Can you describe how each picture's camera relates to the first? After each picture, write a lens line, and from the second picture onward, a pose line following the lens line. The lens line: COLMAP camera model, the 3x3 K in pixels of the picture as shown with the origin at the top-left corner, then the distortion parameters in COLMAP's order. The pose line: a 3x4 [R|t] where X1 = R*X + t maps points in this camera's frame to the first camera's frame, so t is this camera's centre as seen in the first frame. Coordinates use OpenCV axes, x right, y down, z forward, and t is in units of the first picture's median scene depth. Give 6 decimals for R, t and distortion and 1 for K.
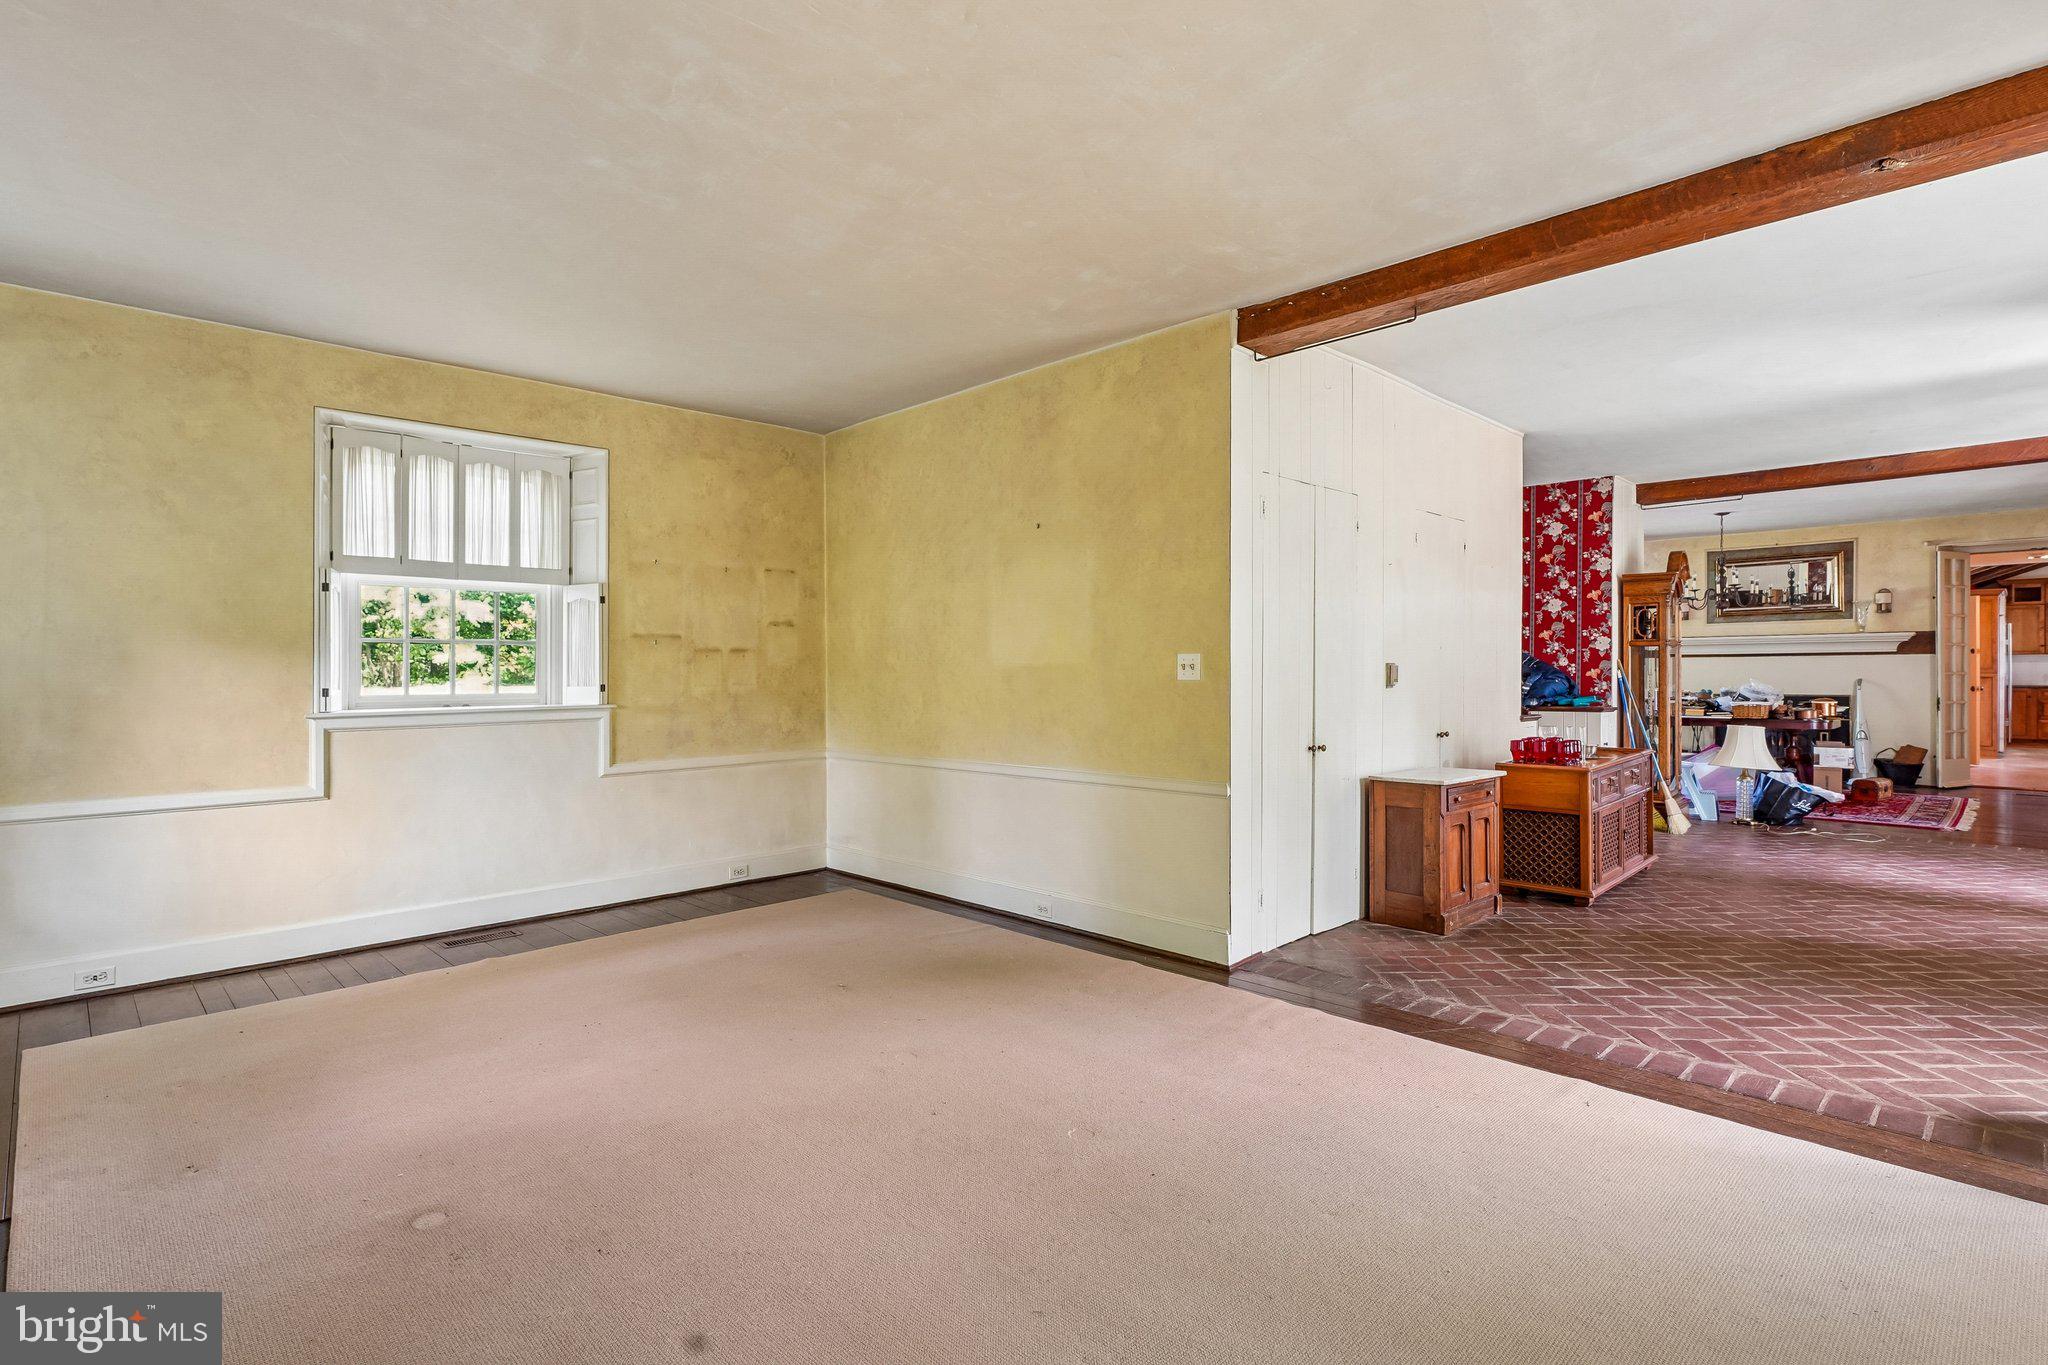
lens RADIAL K [[993.9, 0, 1026.9], [0, 993.9, 672.2], [0, 0, 1]] dist [0.003065, 0.001107]
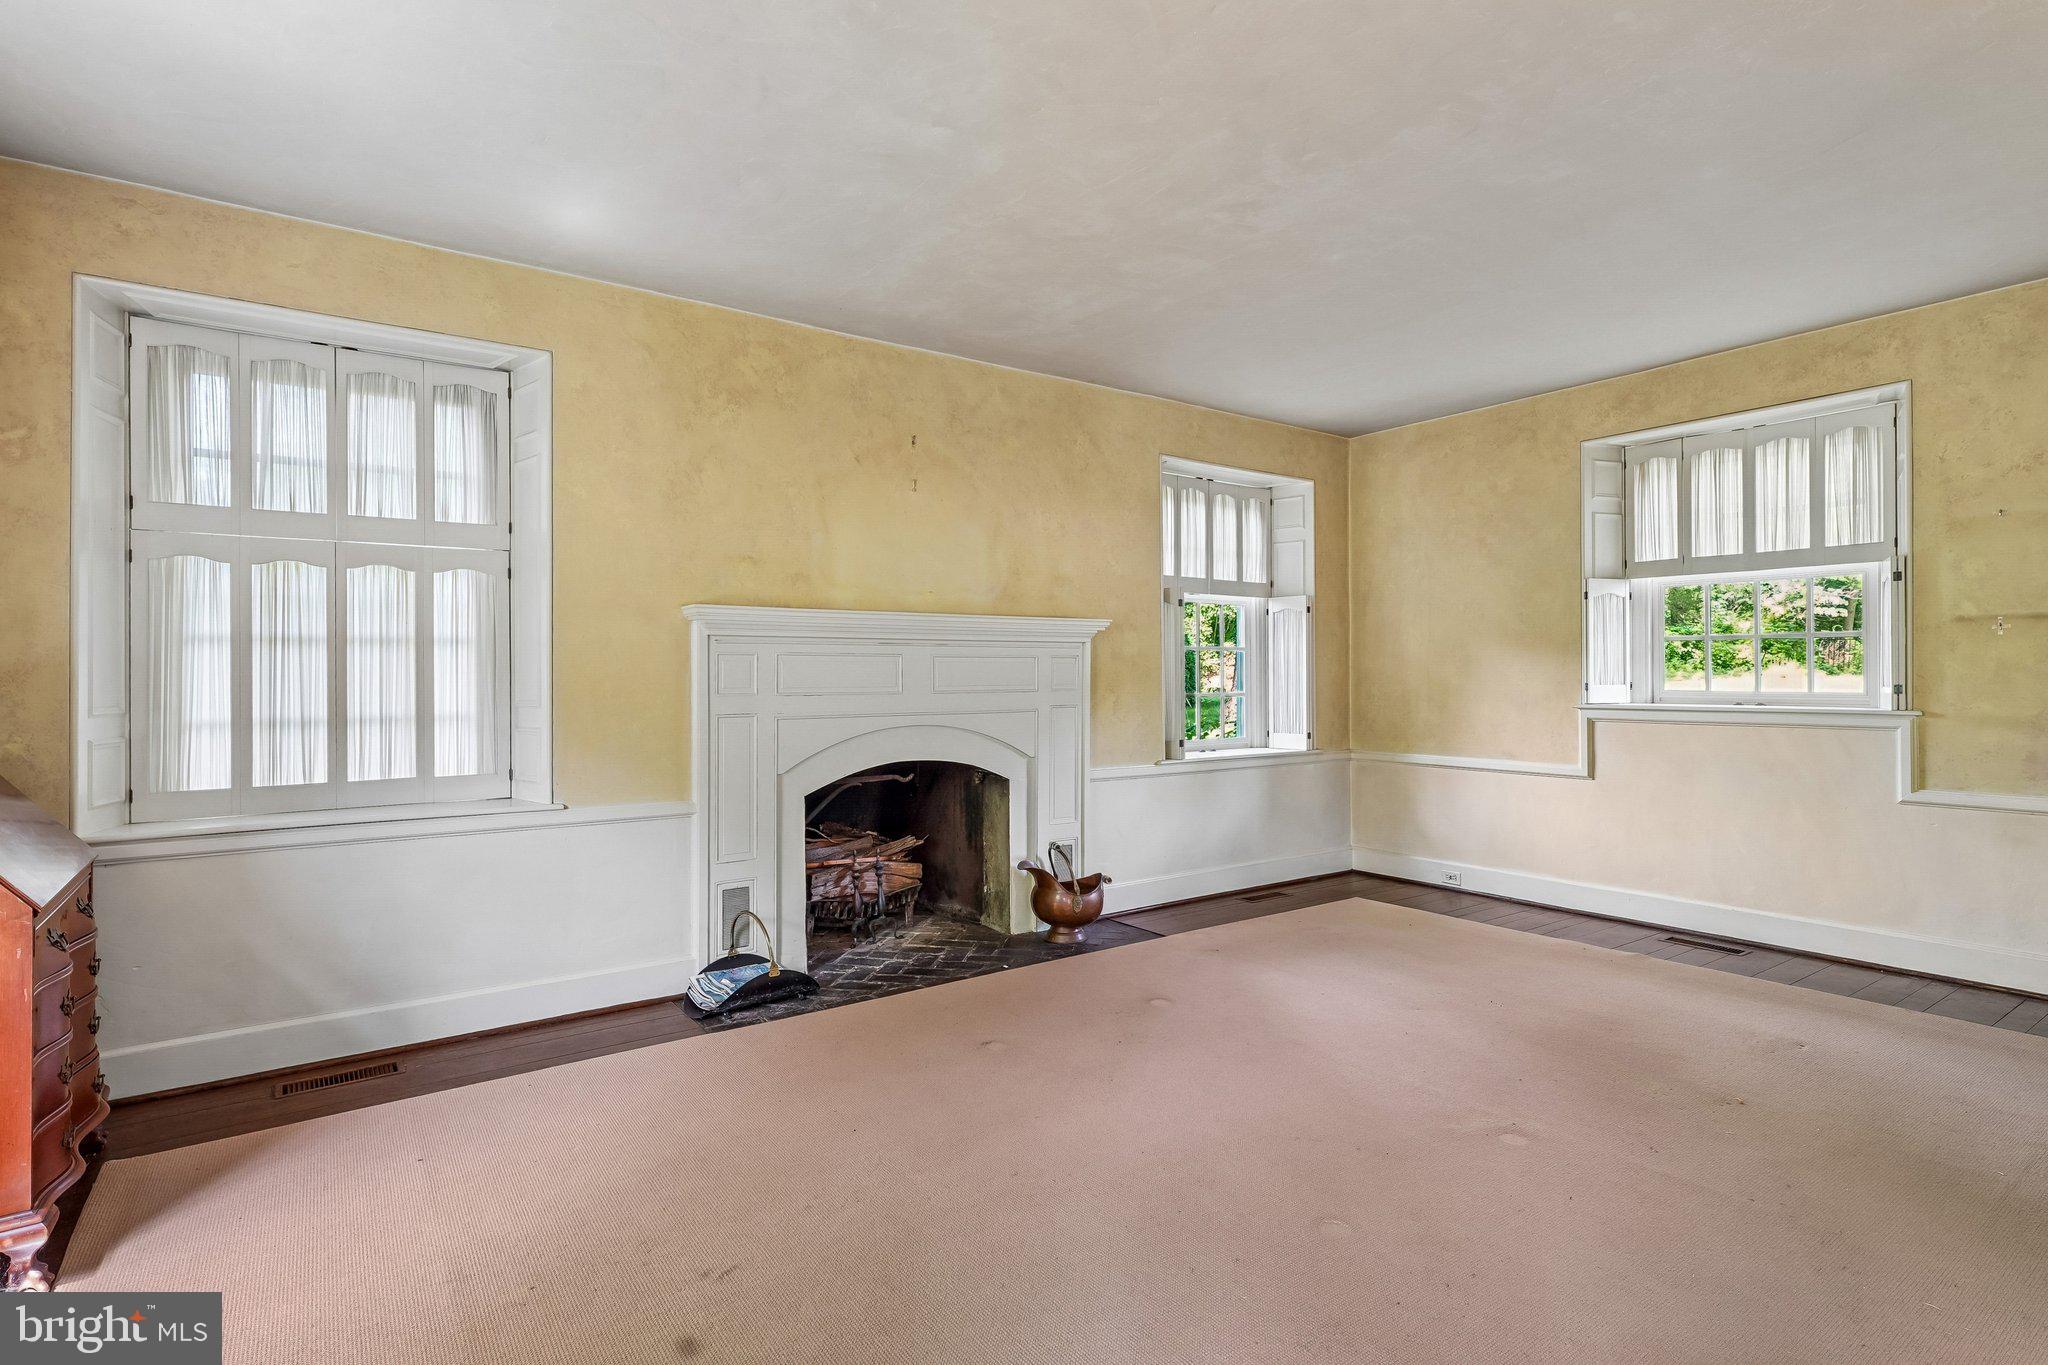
lens RADIAL K [[993.9, 0, 1020.0], [0, 993.9, 669.1], [0, 0, 1]] dist [0.003065, 0.001107]
pose [[-0.145799, -0.001637, -0.989313, 0.475148], [-0.000632, 0.999999, -0.001561, 0.002226], [0.989314, 0.000398, -0.145800, 0.460329]]
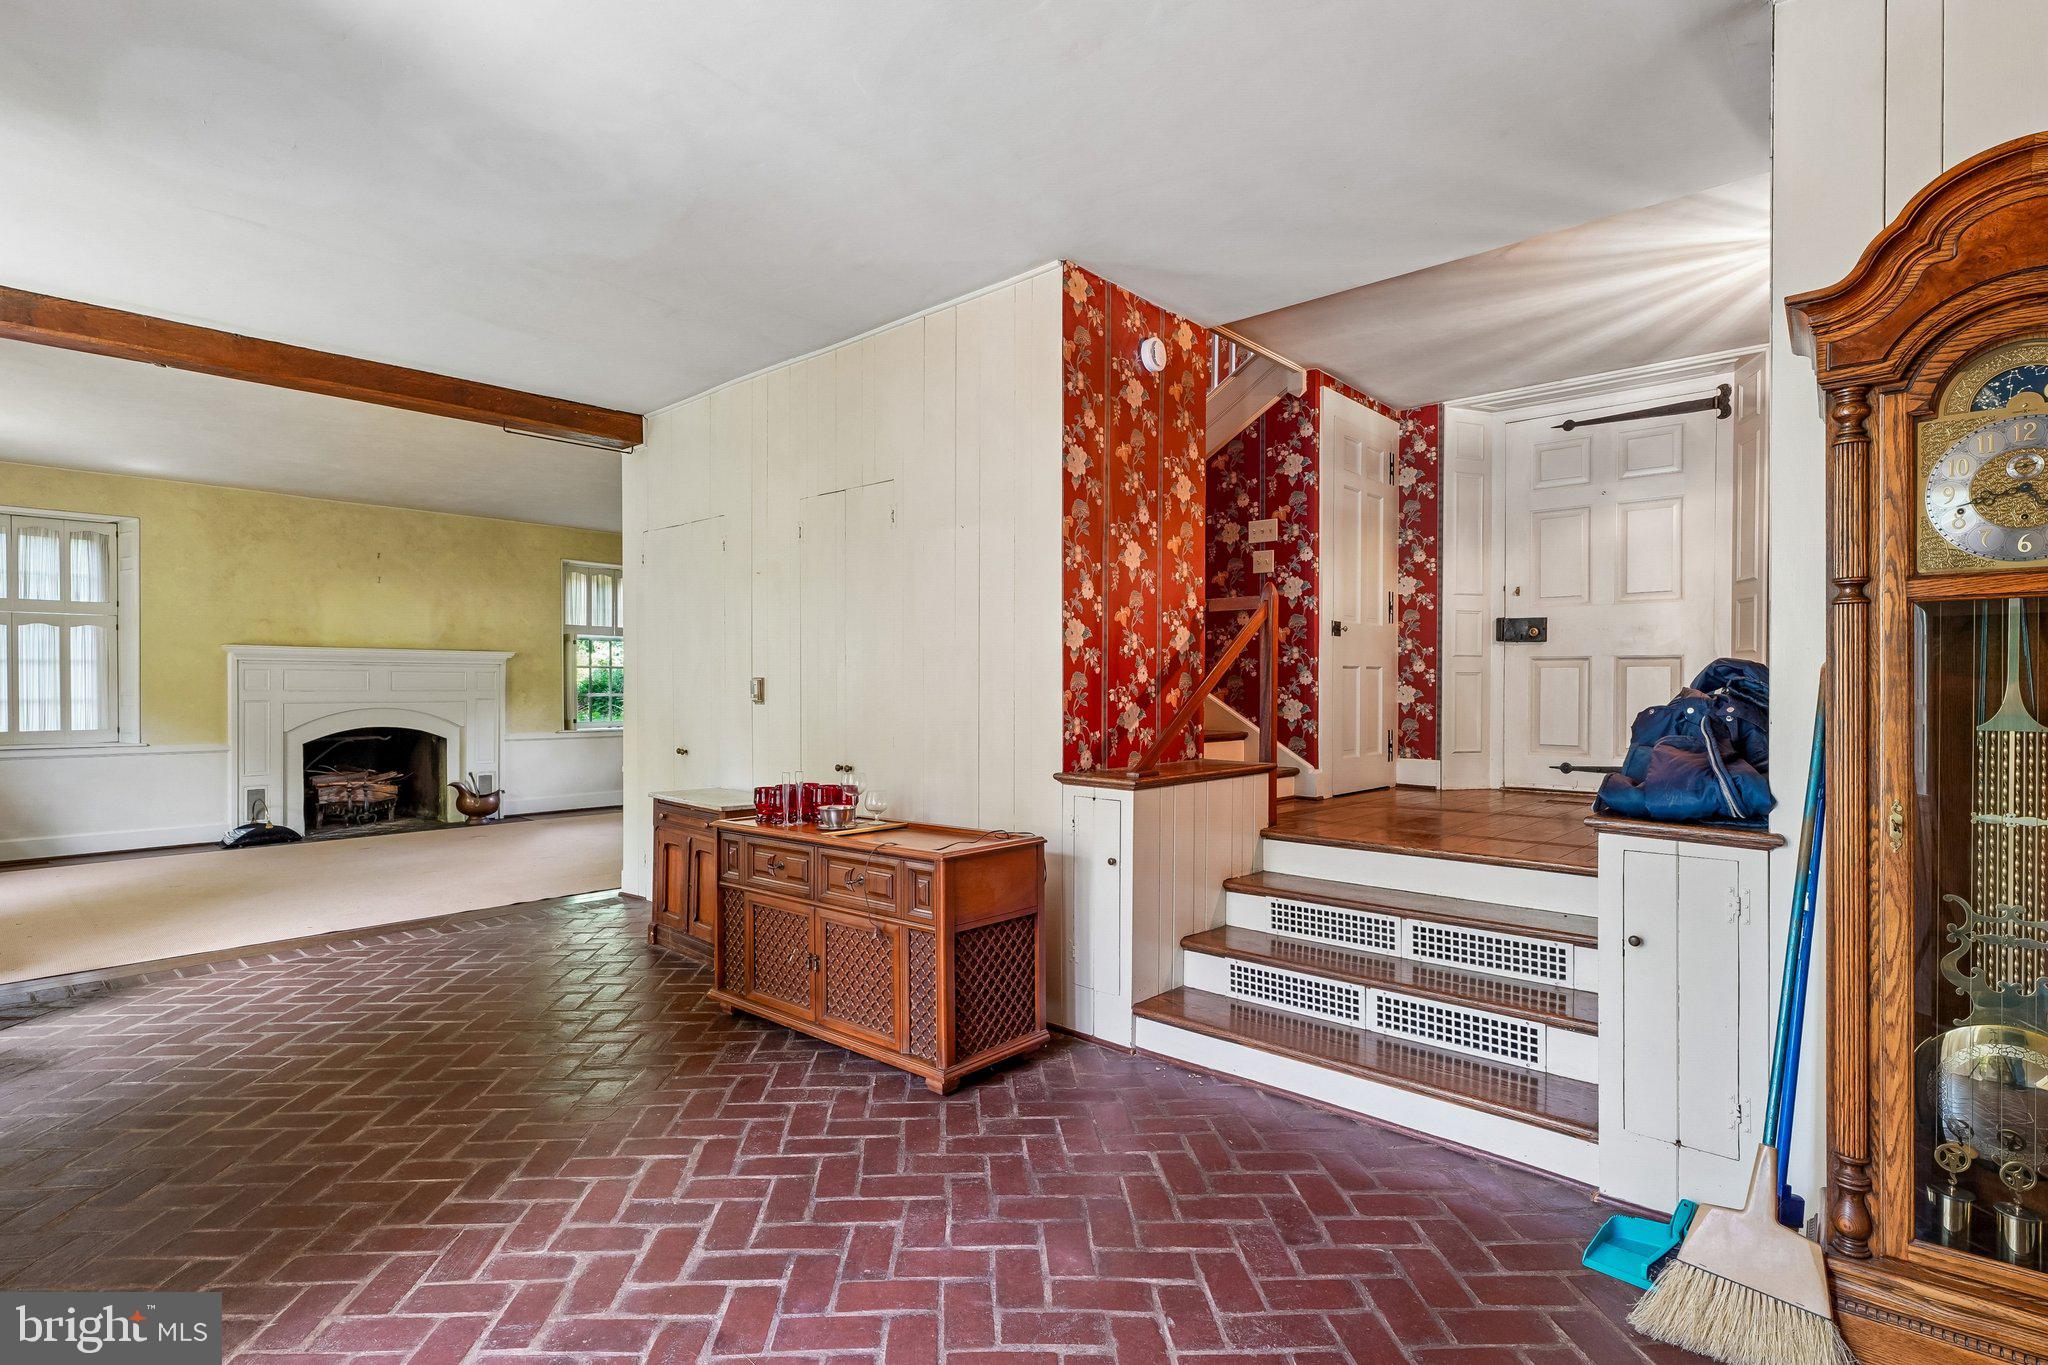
lens RADIAL K [[993.9, 0, 1030.8], [0, 993.9, 694.5], [0, 0, 1]] dist [0.003065, 0.001107]
pose [[0.059070, 0.015797, -0.998129, 1.215719], [-0.012155, 0.999812, 0.015104, -0.008529], [0.998180, 0.011240, 0.059251, 1.119755]]
